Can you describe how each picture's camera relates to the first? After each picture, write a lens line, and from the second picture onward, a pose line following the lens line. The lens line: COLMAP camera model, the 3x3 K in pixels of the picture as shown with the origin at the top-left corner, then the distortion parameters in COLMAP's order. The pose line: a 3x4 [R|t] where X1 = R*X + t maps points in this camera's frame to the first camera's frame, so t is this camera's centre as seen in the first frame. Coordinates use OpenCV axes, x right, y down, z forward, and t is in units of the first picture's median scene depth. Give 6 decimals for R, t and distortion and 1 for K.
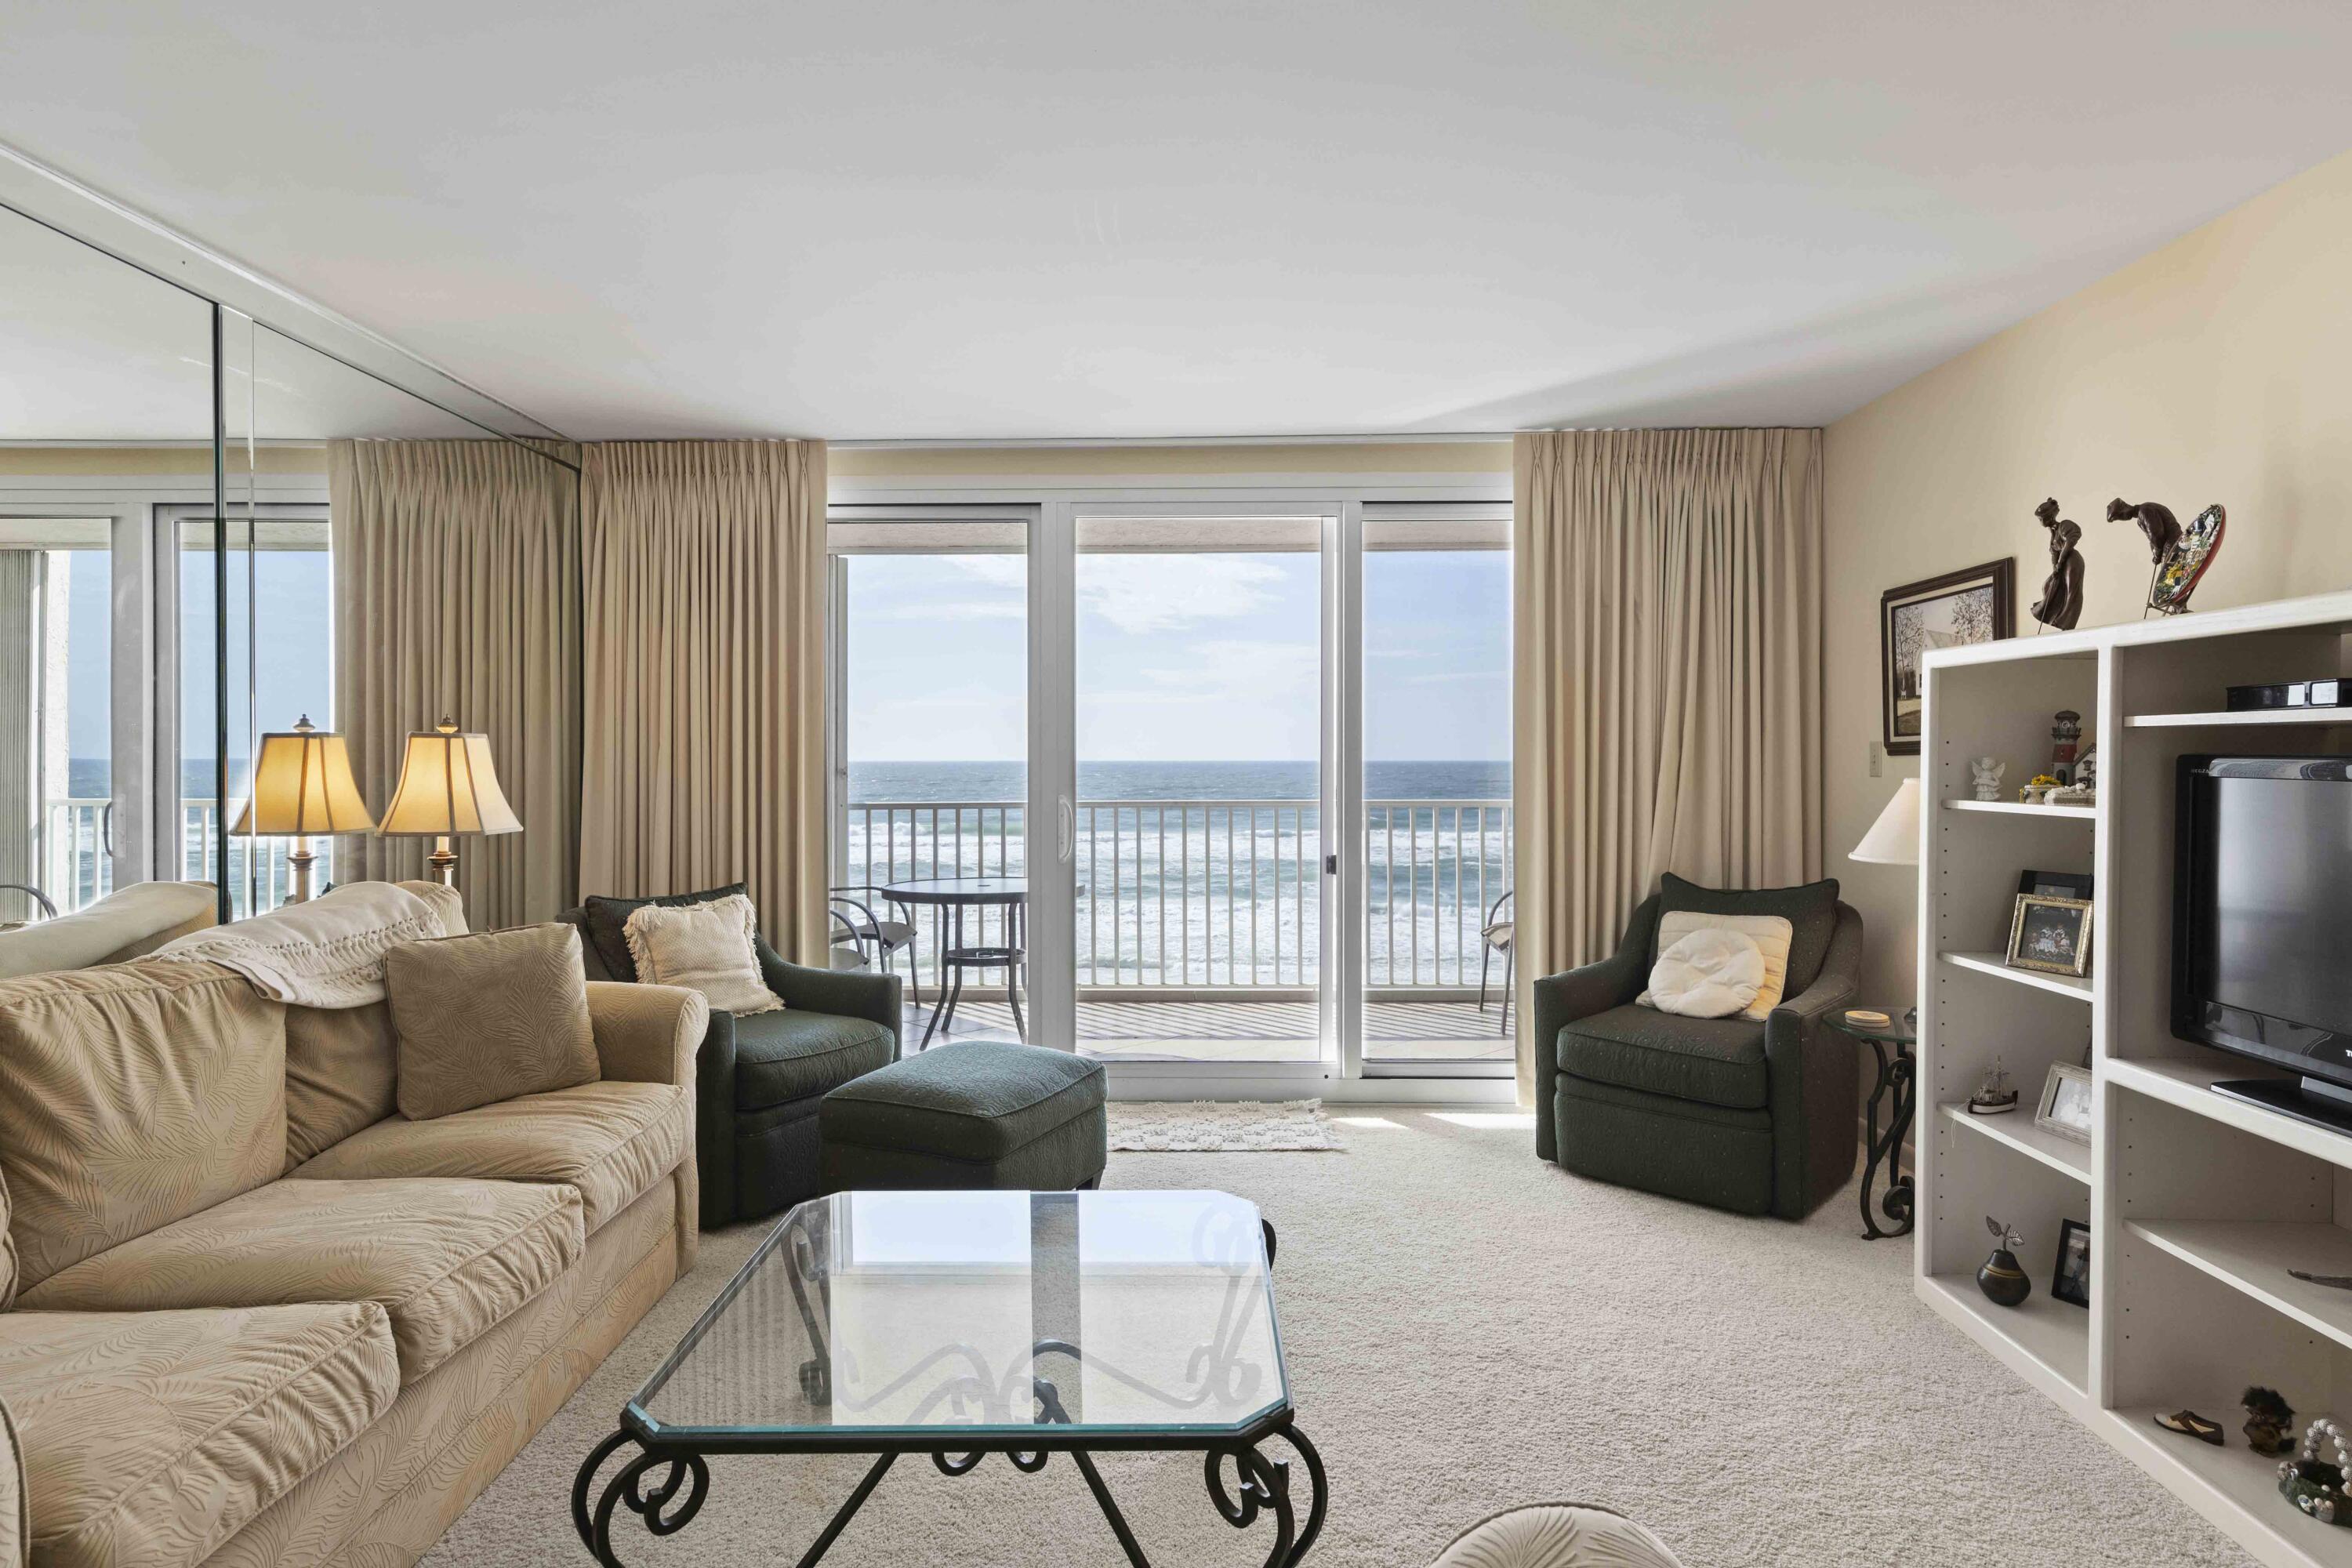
lens RADIAL K [[1274.5, 0, 1173.8], [0, 1274.5, 767.6], [0, 0, 1]] dist [0.000617, -0.001492]
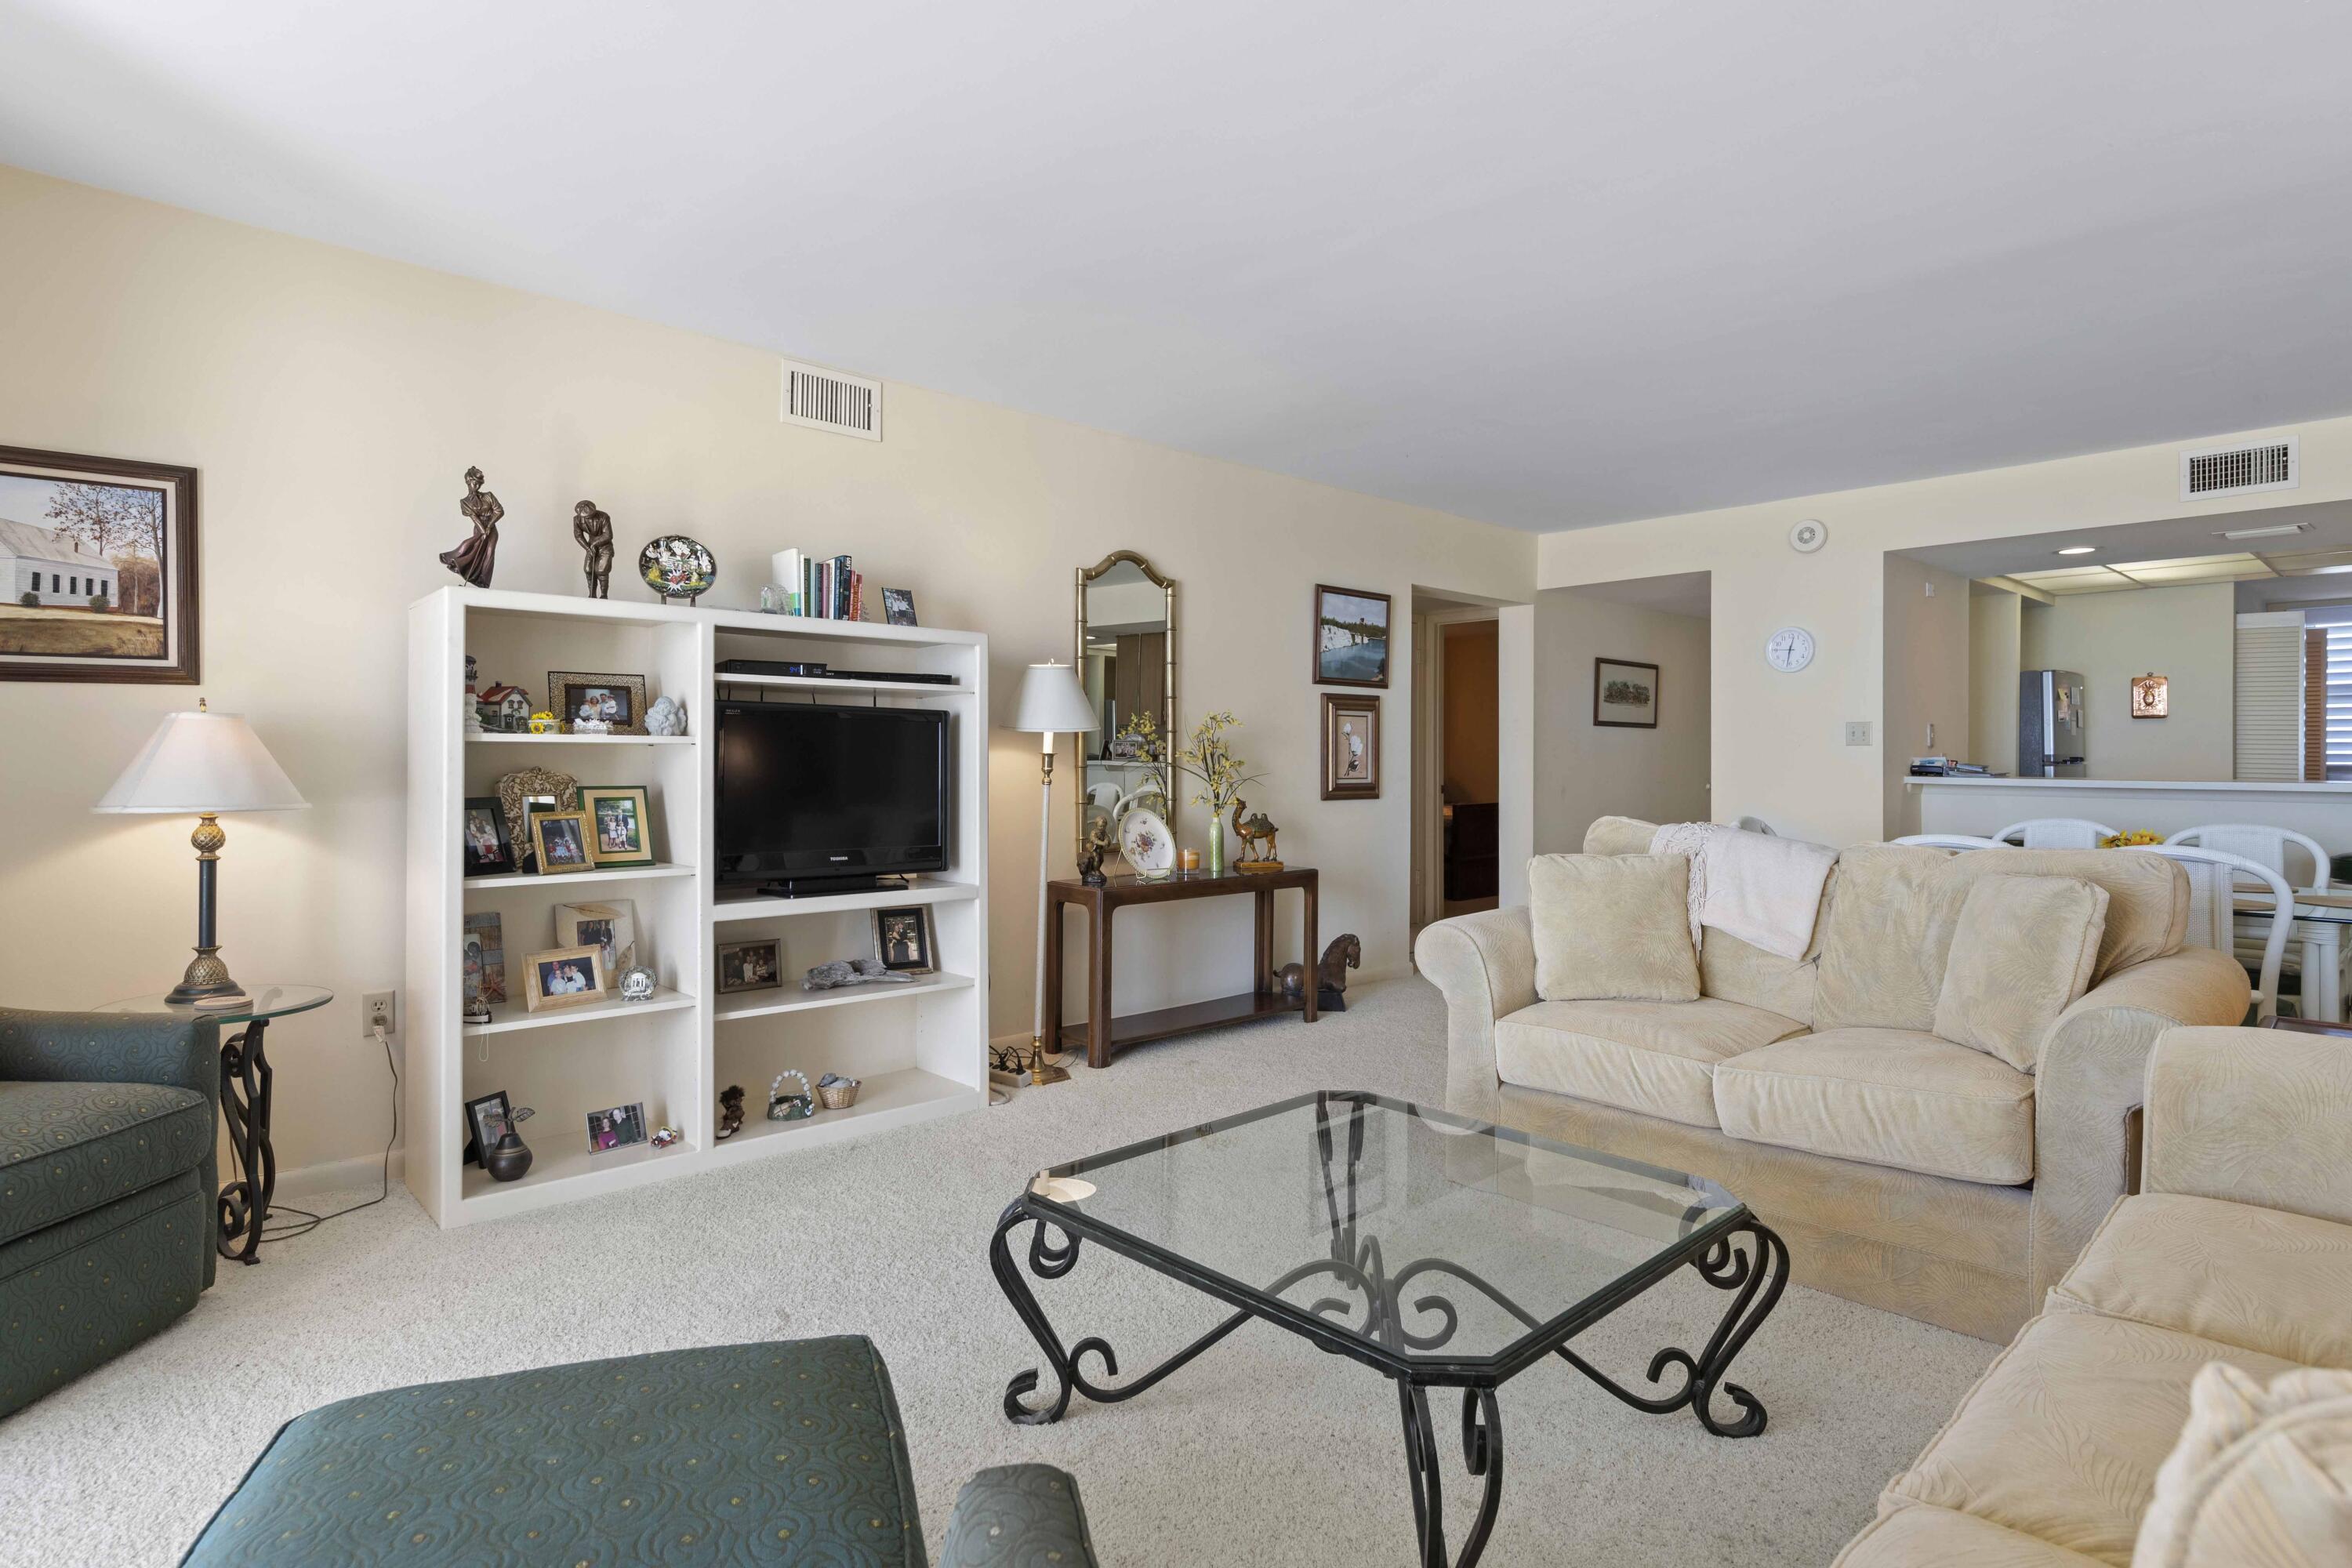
lens RADIAL K [[1181.9, 0, 1168.4], [0, 1181.9, 763.8], [0, 0, 1]] dist [-0.000327, -0.000229]
pose [[-0.685514, -0.002605, 0.728054, -0.396989], [0.005654, 0.999944, 0.008902, 0.037338], [-0.728037, 0.010219, -0.685462, 1.016003]]
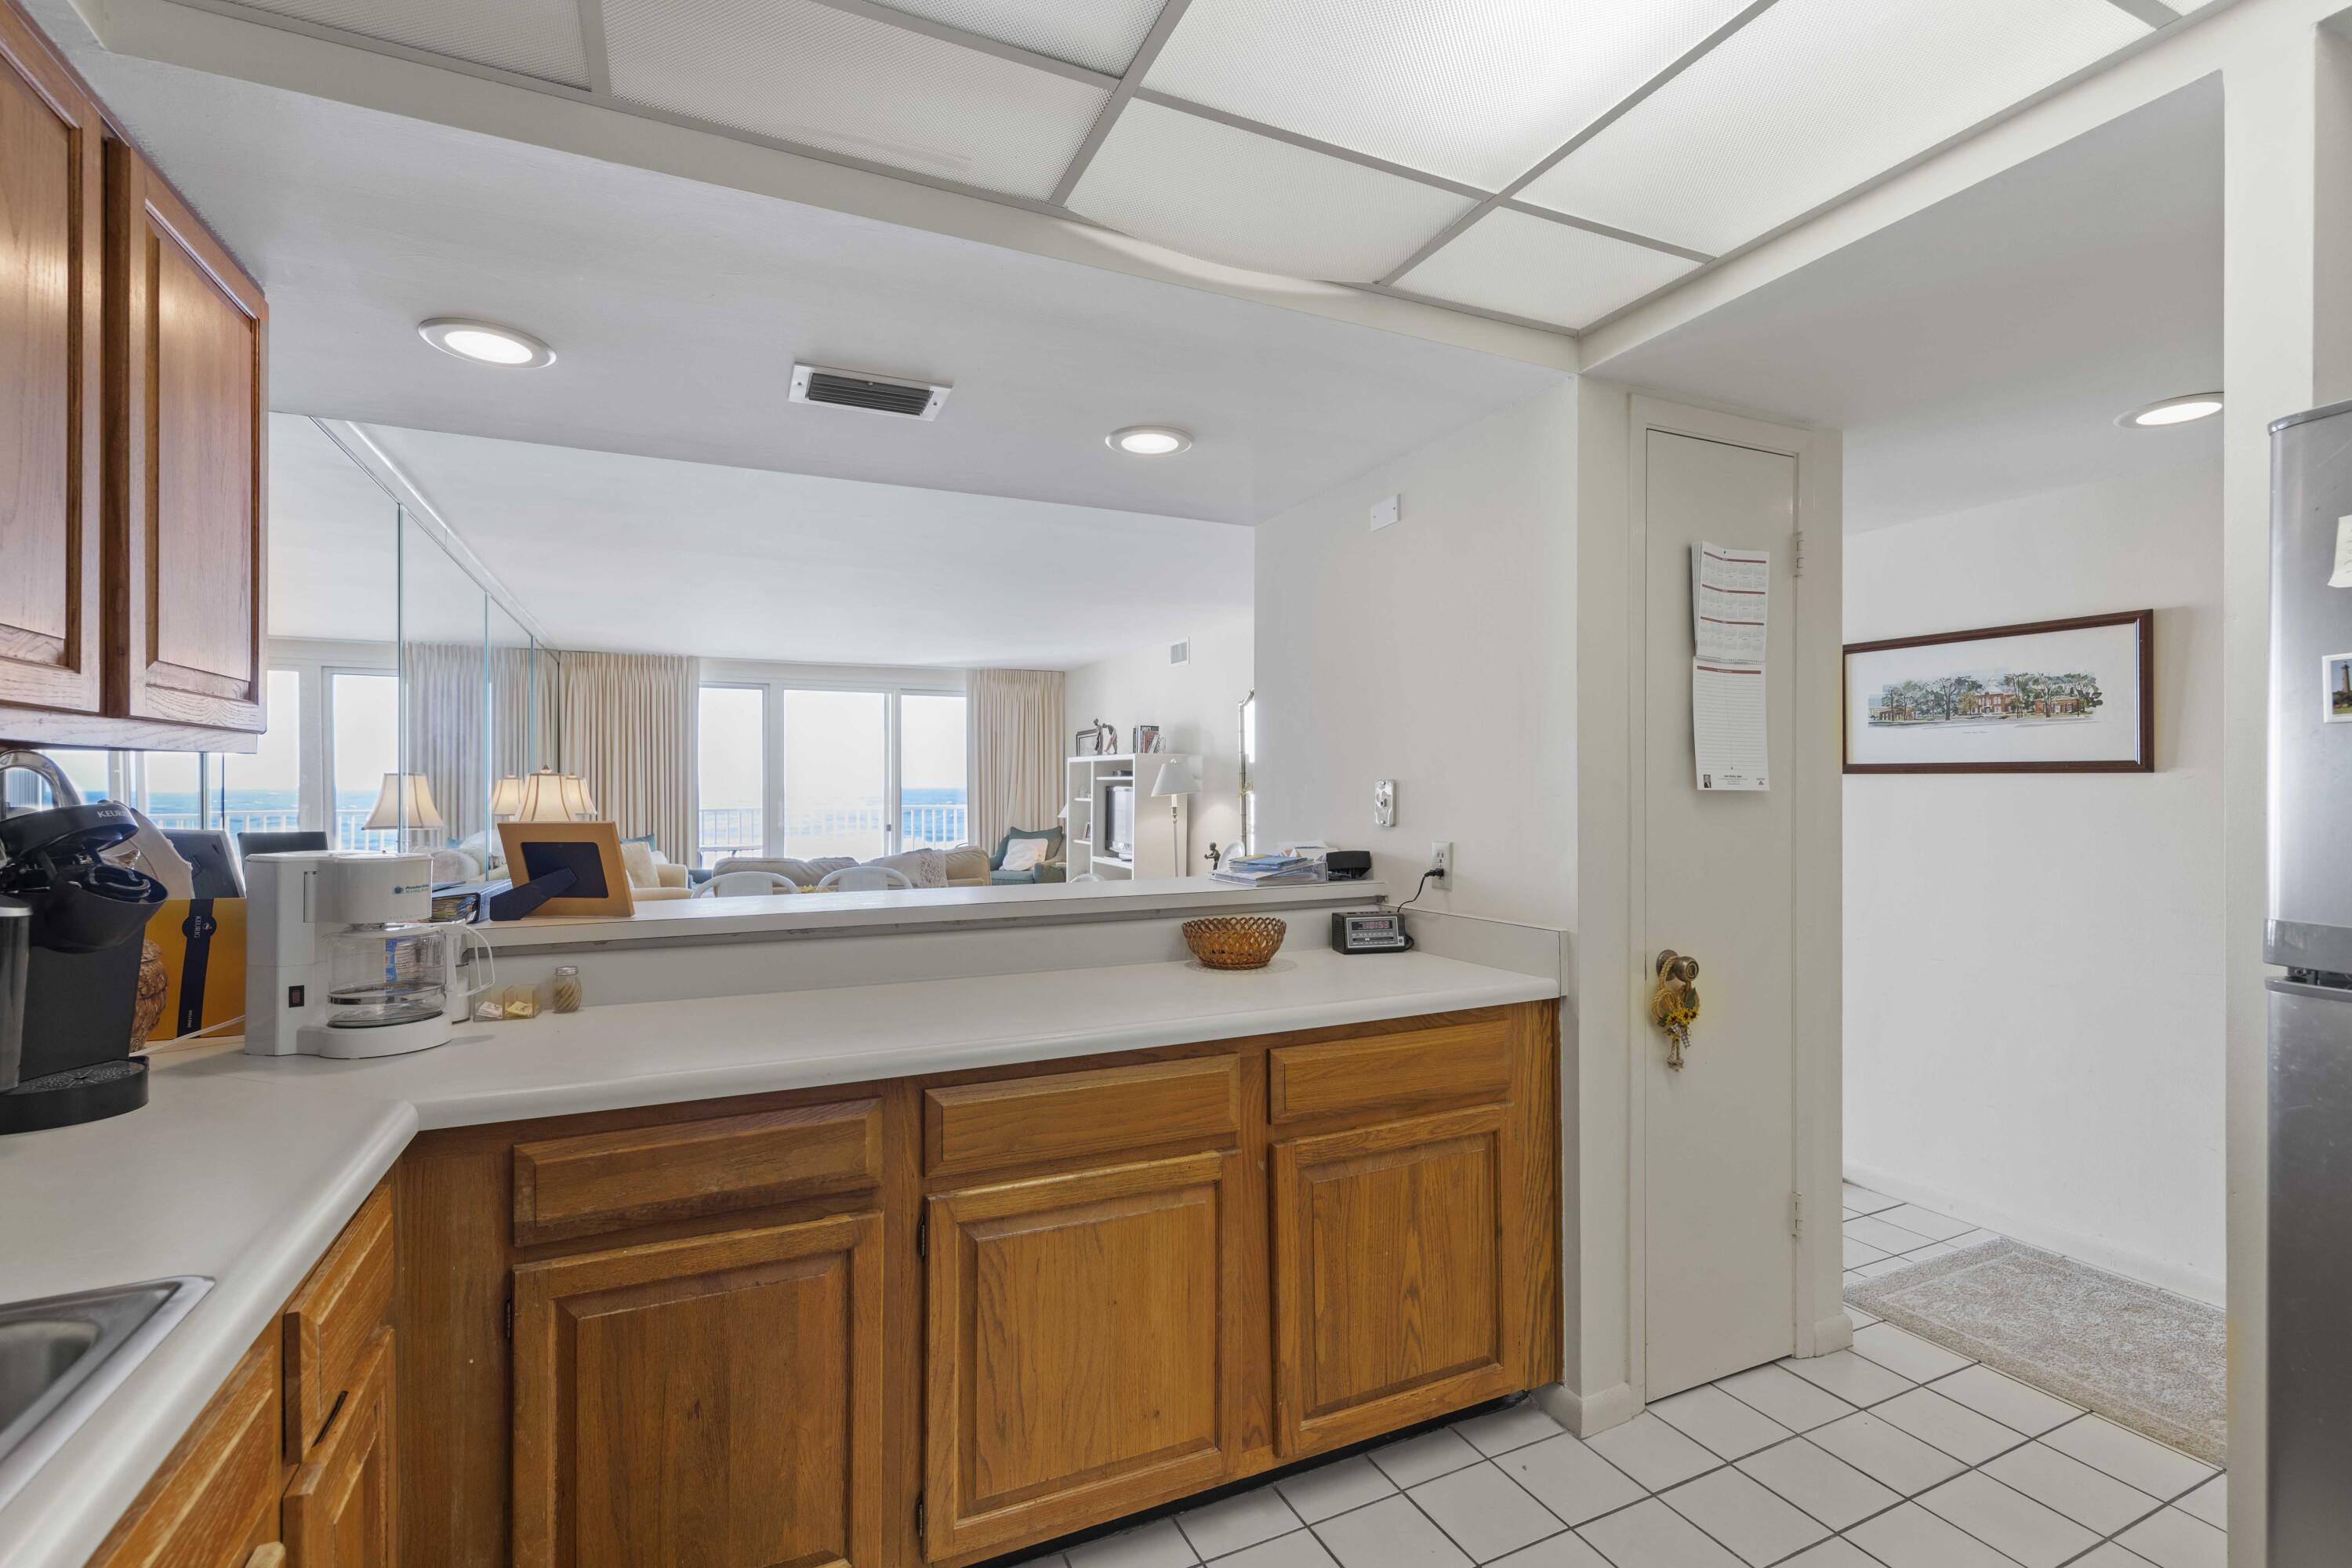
lens RADIAL K [[1028.6, 0, 1186.9], [0, 1028.6, 770.6], [0, 0, 1]] dist [0.000169, 0.000068]
pose [[0.886928, 0.006739, 0.461858, -0.398784], [0.003637, 0.999761, -0.021573, 0.010532], [-0.461893, 0.020814, 0.886692, -1.486029]]
